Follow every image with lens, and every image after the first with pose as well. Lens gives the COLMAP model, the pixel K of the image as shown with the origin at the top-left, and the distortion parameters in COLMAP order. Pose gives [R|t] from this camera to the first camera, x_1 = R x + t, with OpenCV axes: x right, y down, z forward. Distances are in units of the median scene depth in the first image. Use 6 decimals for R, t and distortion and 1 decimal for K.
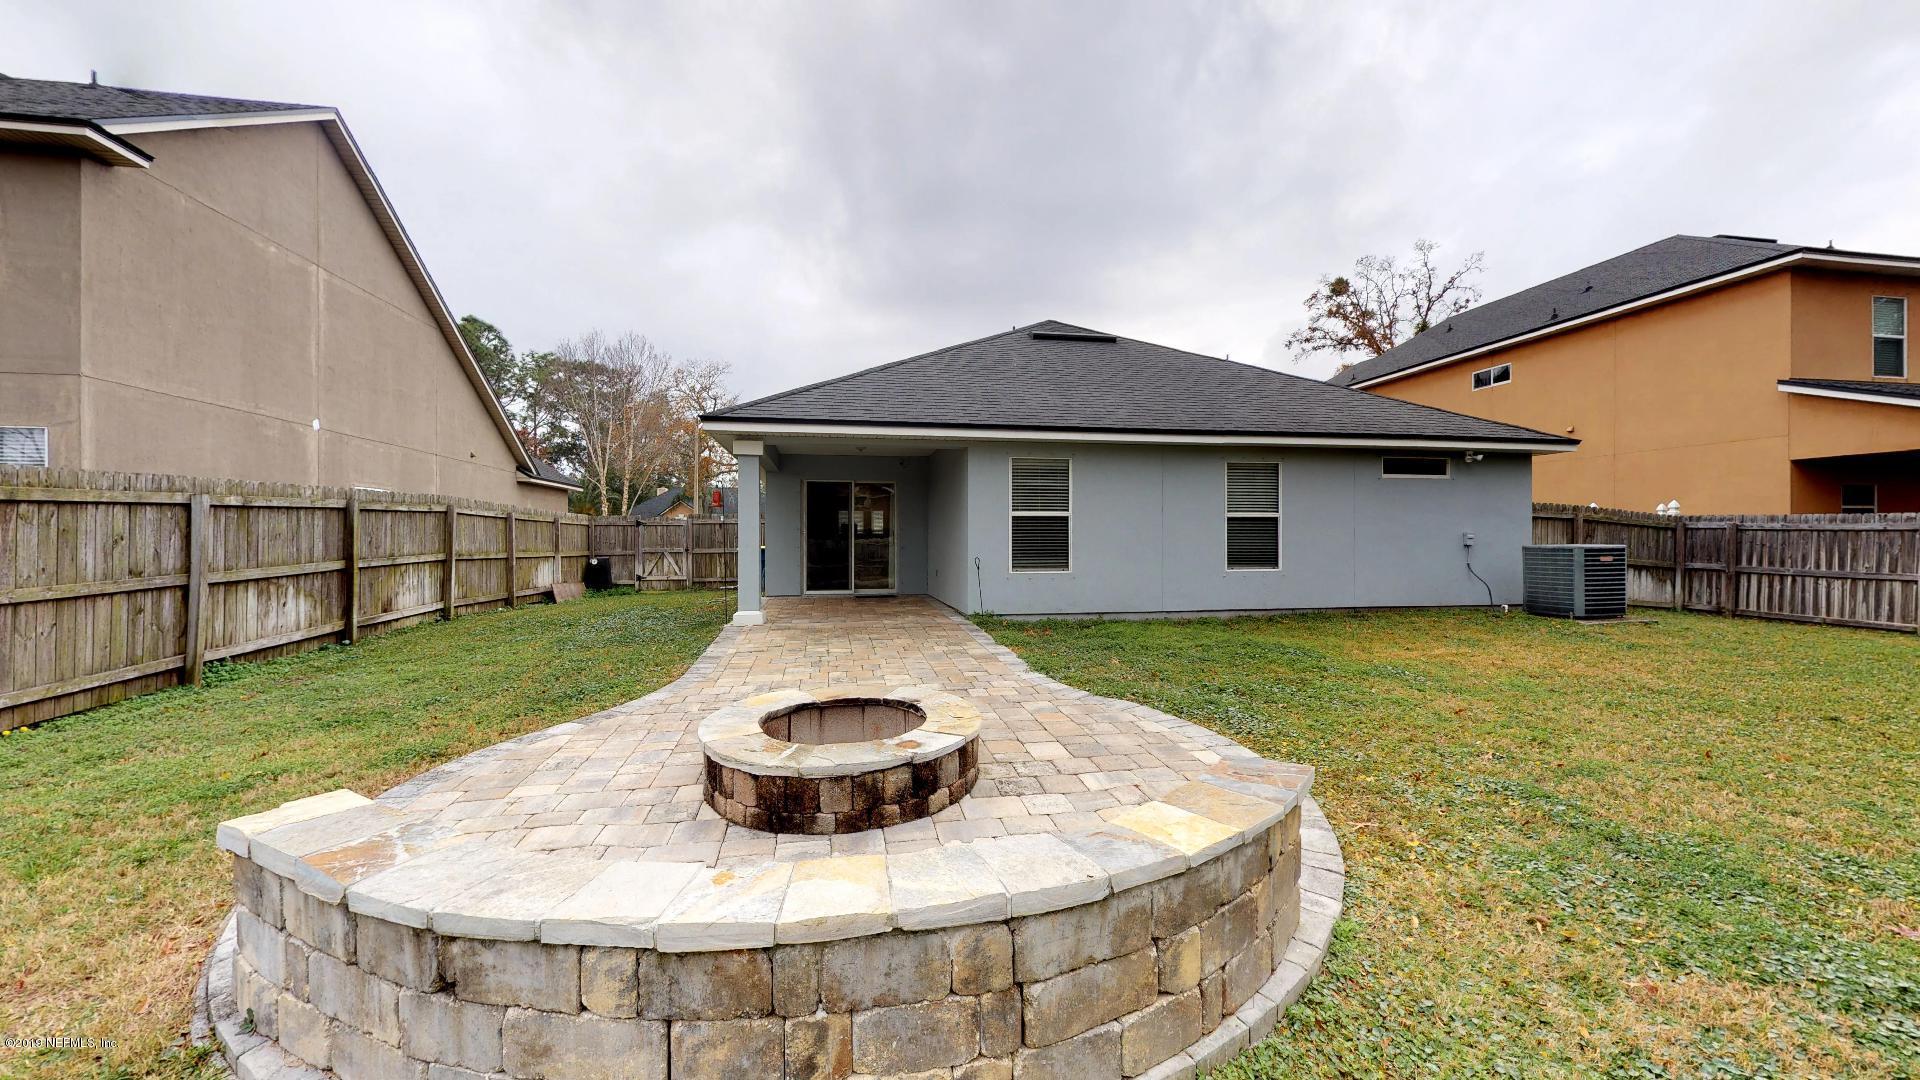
lens RADIAL K [[723.2, 0, 961.1], [0, 723.2, 542.2], [0, 0, 1]] dist [-0.000817, 0.000369]
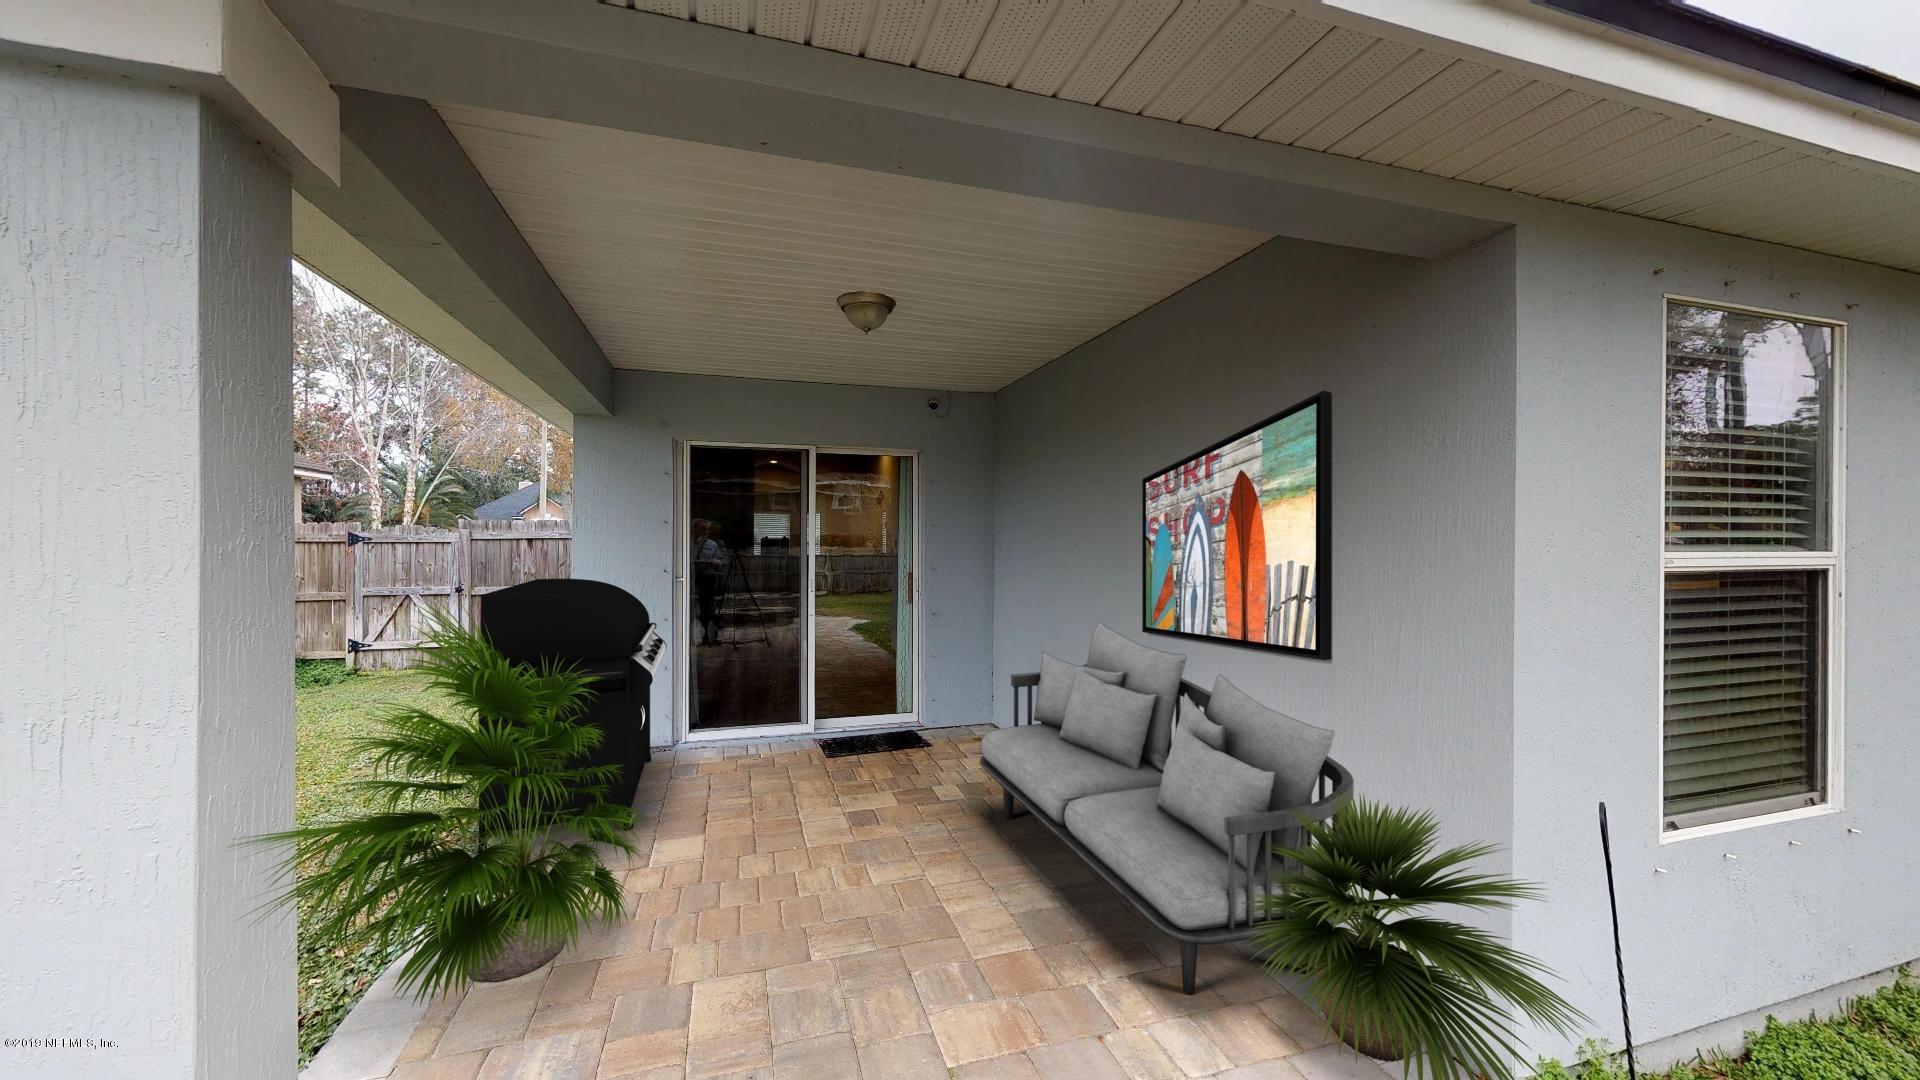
lens RADIAL K [[723.2, 0, 961.1], [0, 723.2, 542.2], [0, 0, 1]] dist [-0.000817, 0.000369]
pose [[0.991777, 0.000172, 0.127977, -0.087739], [-0.000393, 0.999998, 0.001701, -0.024248], [-0.127977, -0.001737, 0.991776, 0.441101]]
